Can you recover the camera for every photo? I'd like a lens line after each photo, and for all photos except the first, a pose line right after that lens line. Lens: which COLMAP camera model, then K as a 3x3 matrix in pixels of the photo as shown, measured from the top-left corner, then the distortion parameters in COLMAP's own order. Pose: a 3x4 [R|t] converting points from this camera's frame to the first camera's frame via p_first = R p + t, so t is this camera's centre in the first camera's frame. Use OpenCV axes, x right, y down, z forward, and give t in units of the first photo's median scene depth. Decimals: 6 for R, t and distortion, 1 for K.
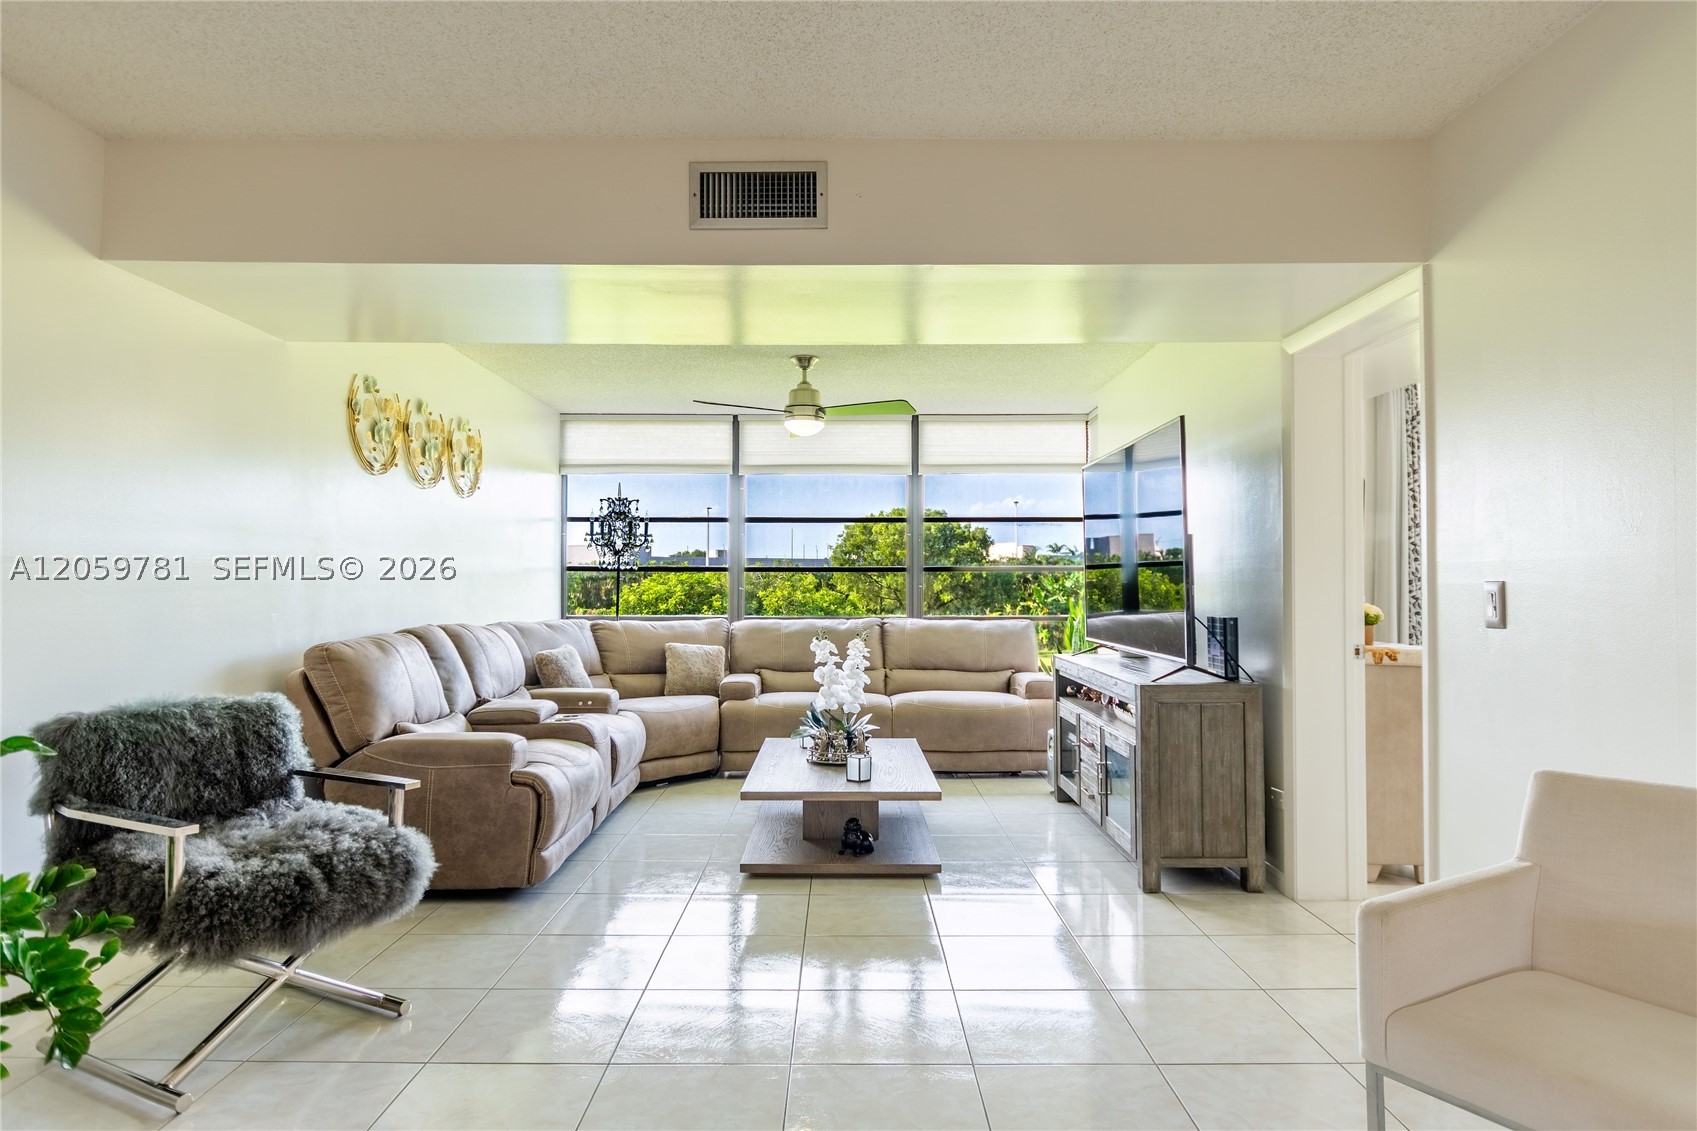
lens RADIAL K [[997.7, 0, 840.8], [0, 997.7, 562.3], [0, 0, 1]] dist [0.002345, -0.000504]
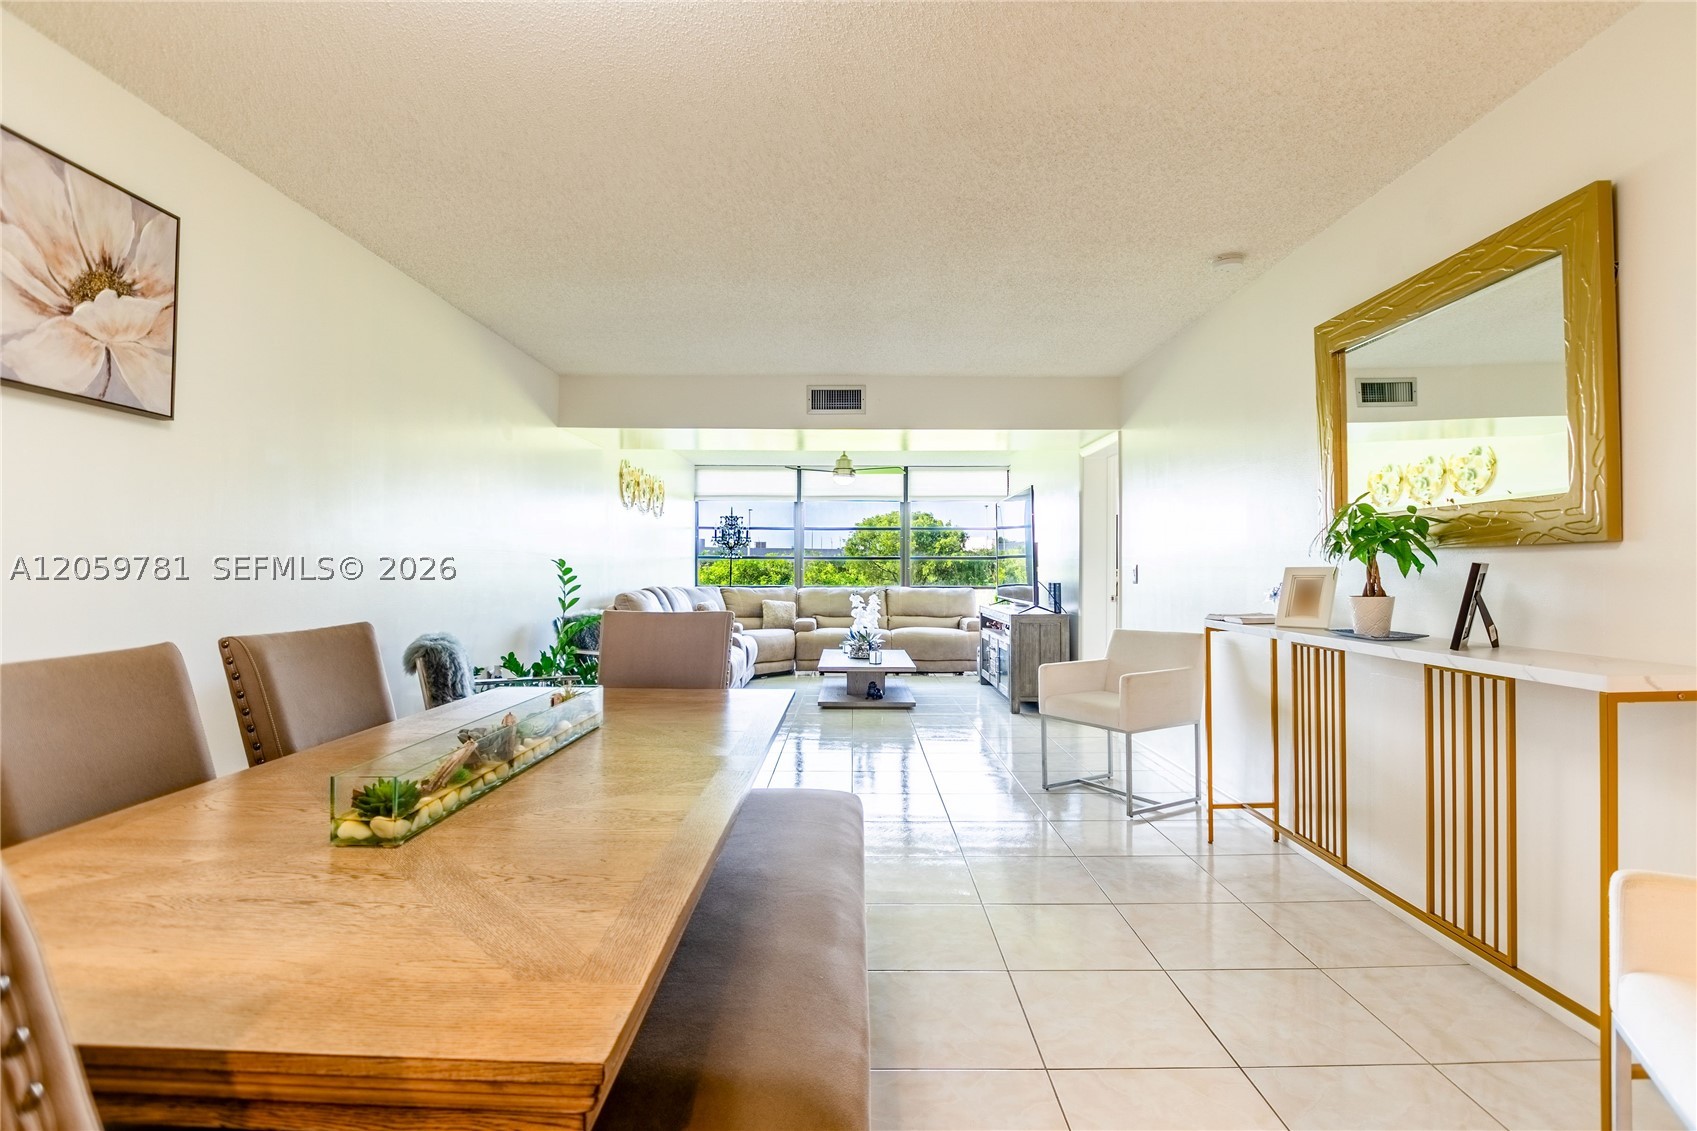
lens RADIAL K [[790.6, 0, 846.3], [0, 790.6, 563.4], [0, 0, 1]] dist [-0.021745, 0.000224]
pose [[0.999983, 0.003461, -0.004695, -0.028584], [-0.003391, 0.999885, 0.014757, -0.005926], [0.004745, -0.014741, 0.999880, -0.499559]]
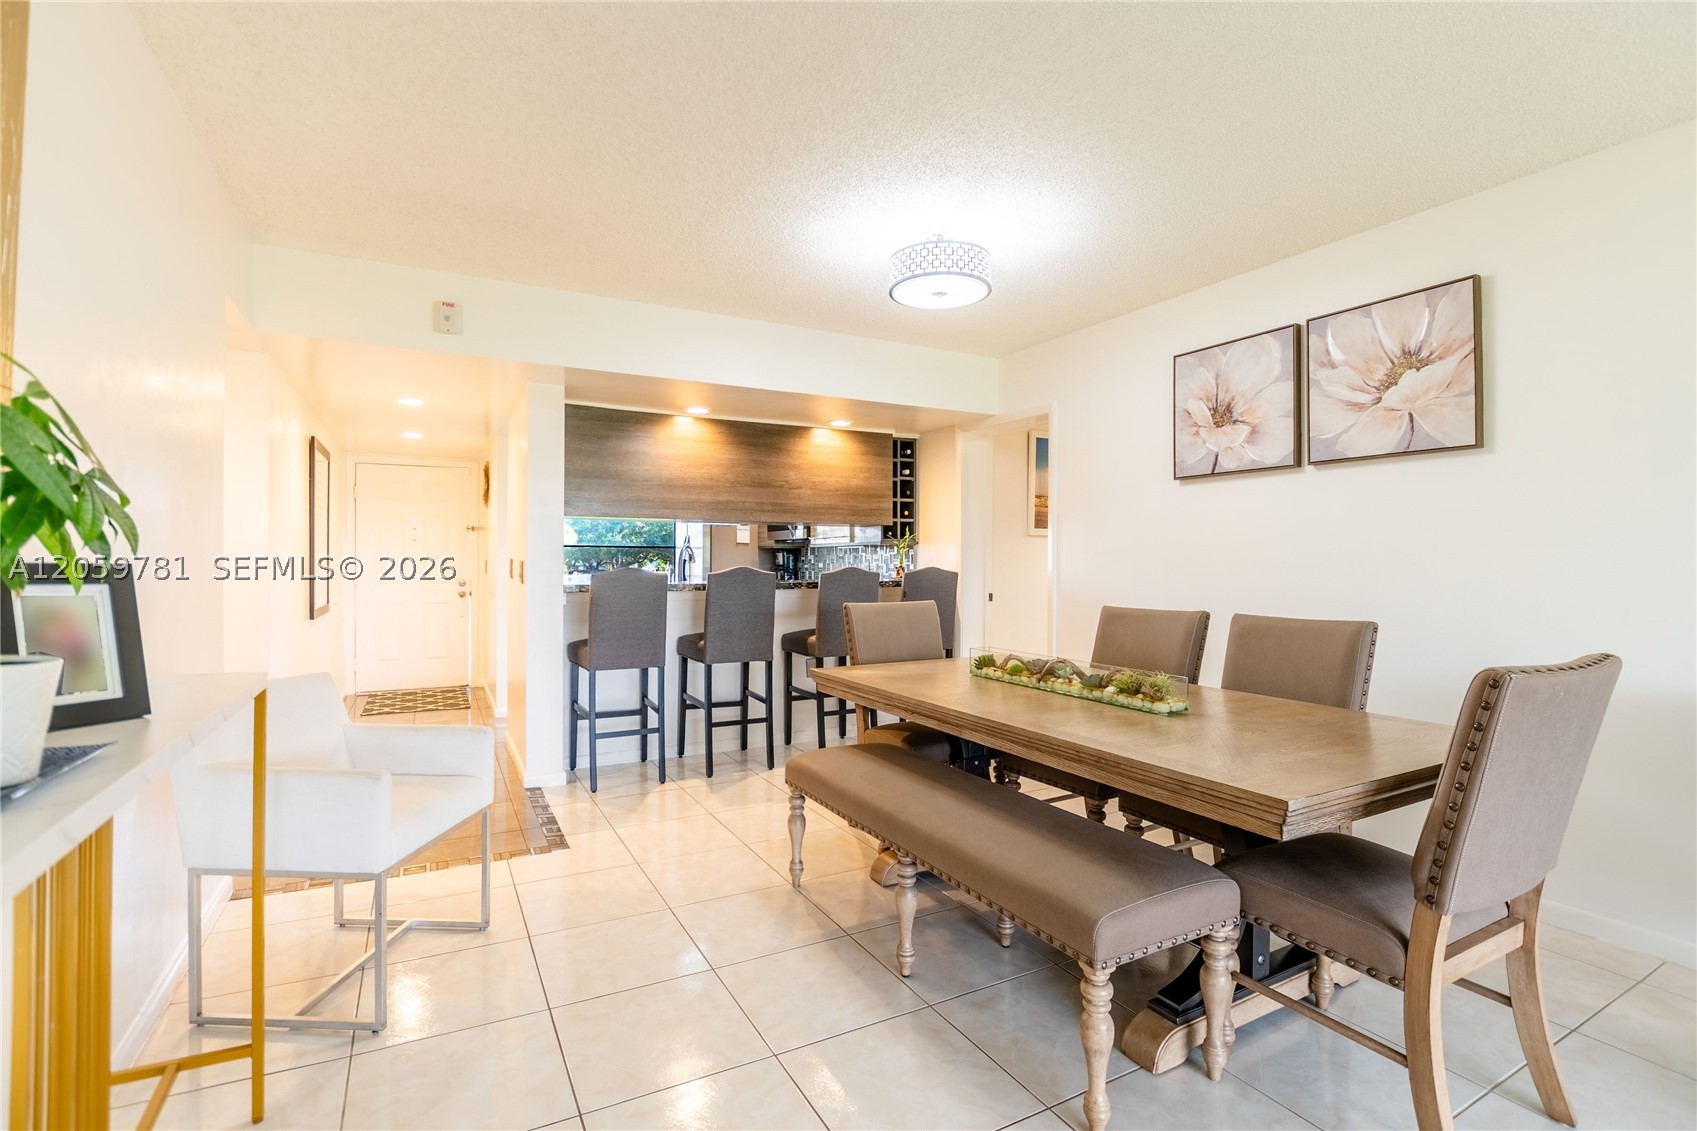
lens RADIAL K [[782.7, 0, 847.5], [0, 782.7, 561.3], [0, 0, 1]] dist [-0.020763, -0.000176]
pose [[-0.878955, -0.003907, -0.476889, 0.210553], [0.006966, 0.999755, -0.021030, 0.005125], [0.476854, -0.021806, -0.878712, 0.214285]]
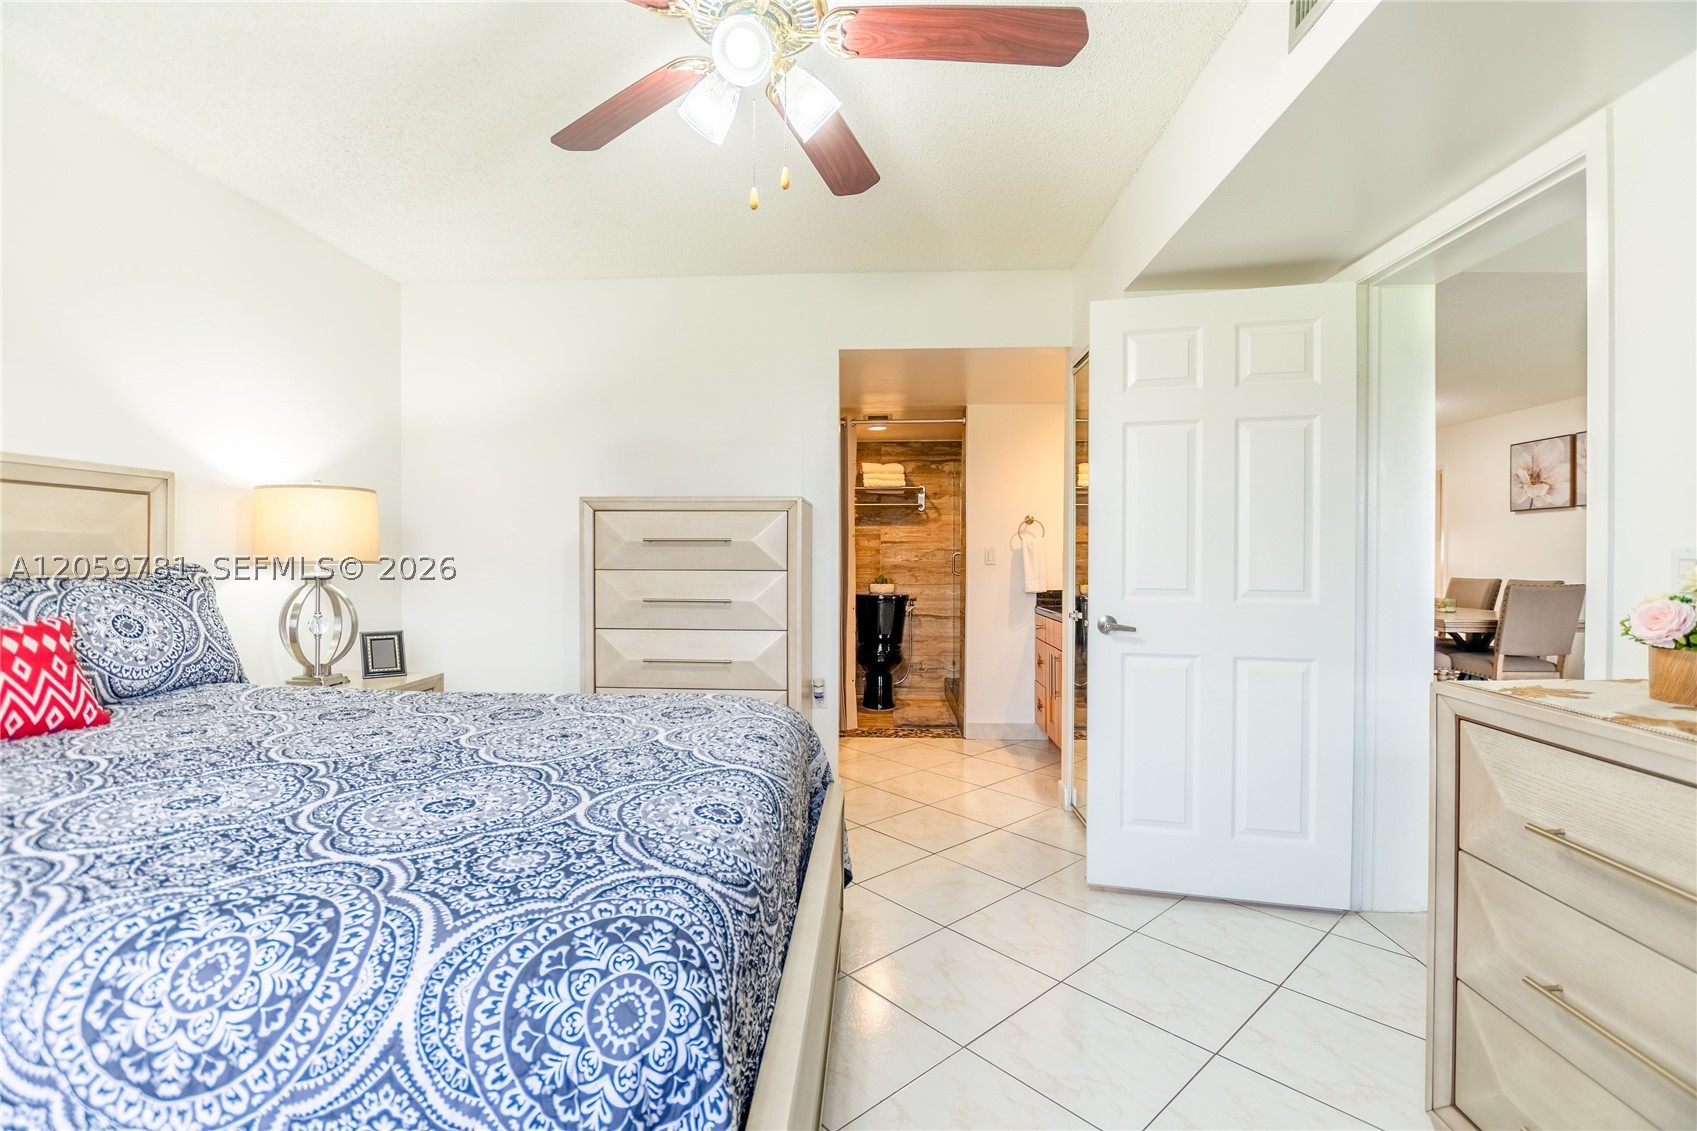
lens RADIAL K [[731.5, 0, 846.0], [0, 731.5, 566.0], [0, 0, 1]] dist [-0.024204, 0.000454]
pose [[-0.996684, -0.003787, 0.081280, 0.662441], [-0.004500, 0.999953, -0.008600, 0.027396], [-0.081244, -0.008937, -0.996654, 1.086825]]
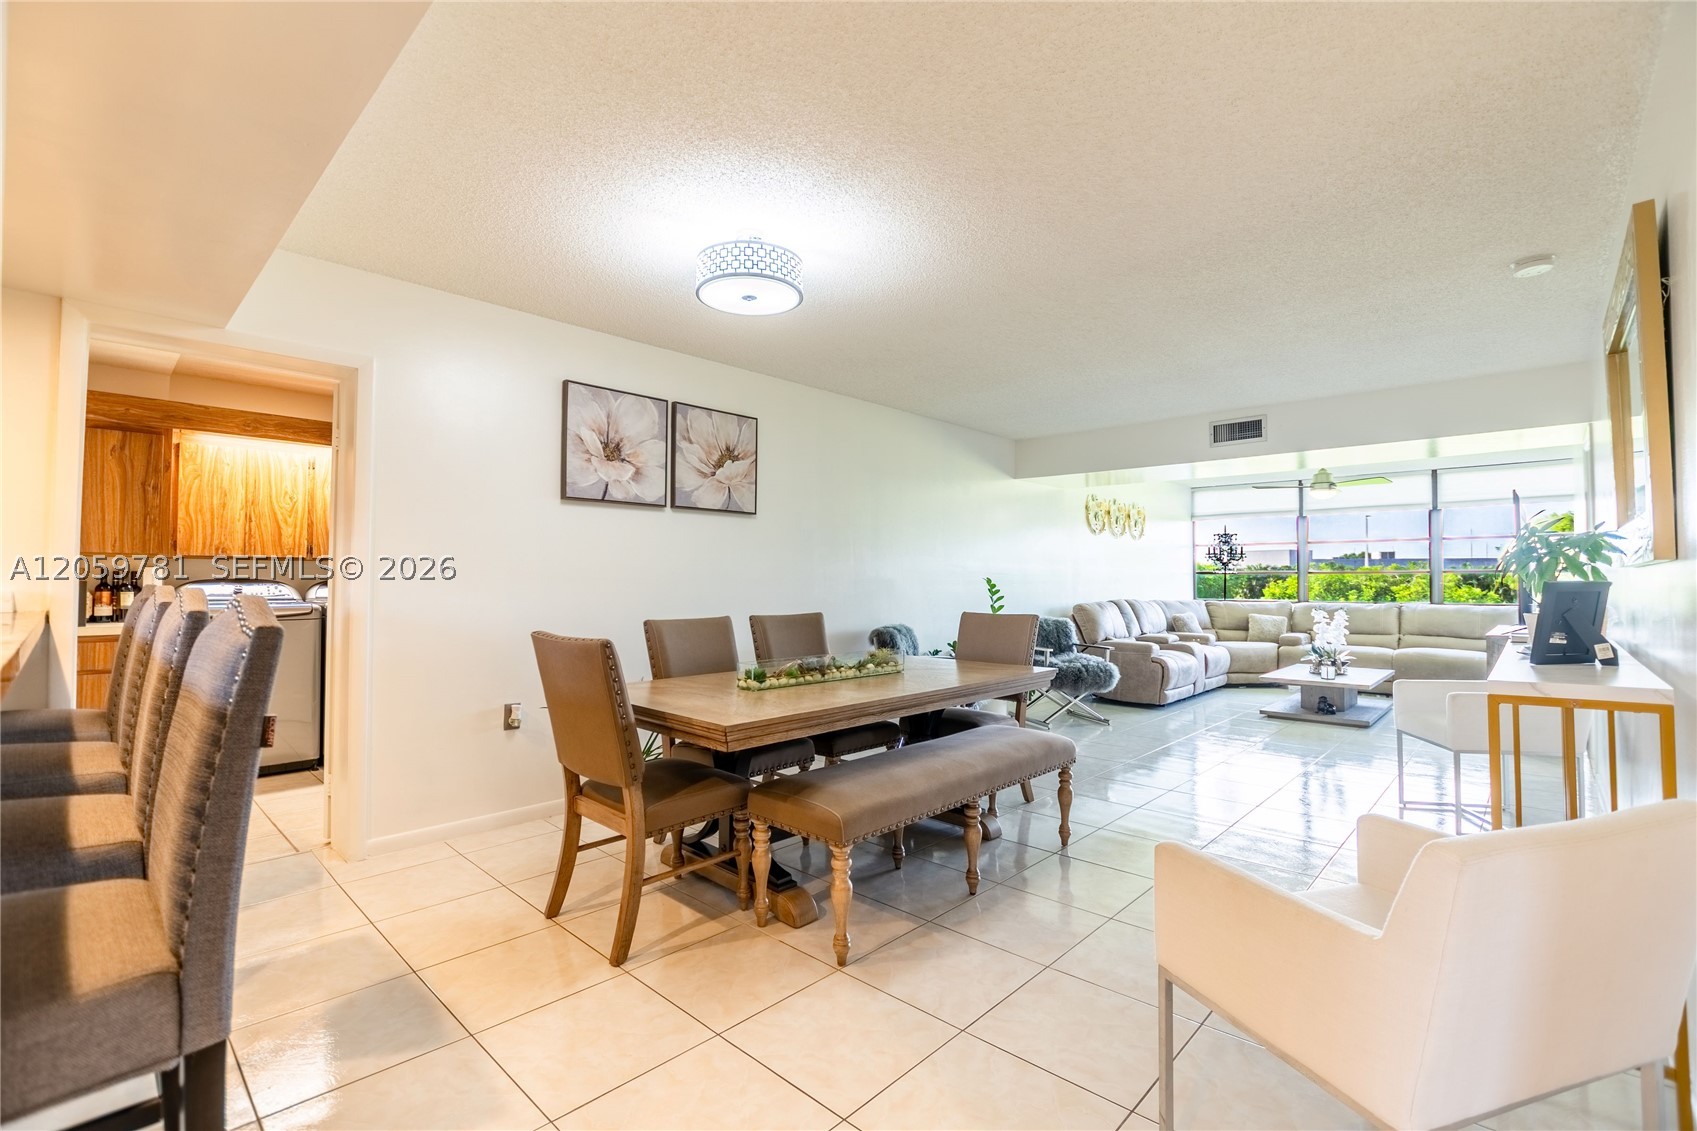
lens RADIAL K [[752.0, 0, 838.6], [0, 752.0, 561.7], [0, 0, 1]] dist [-0.023624, 0.000244]
pose [[0.723696, -0.015781, -0.689939, 0.289132], [0.012334, 0.999875, -0.009933, -0.012933], [0.690009, -0.001321, 0.723800, -0.647427]]
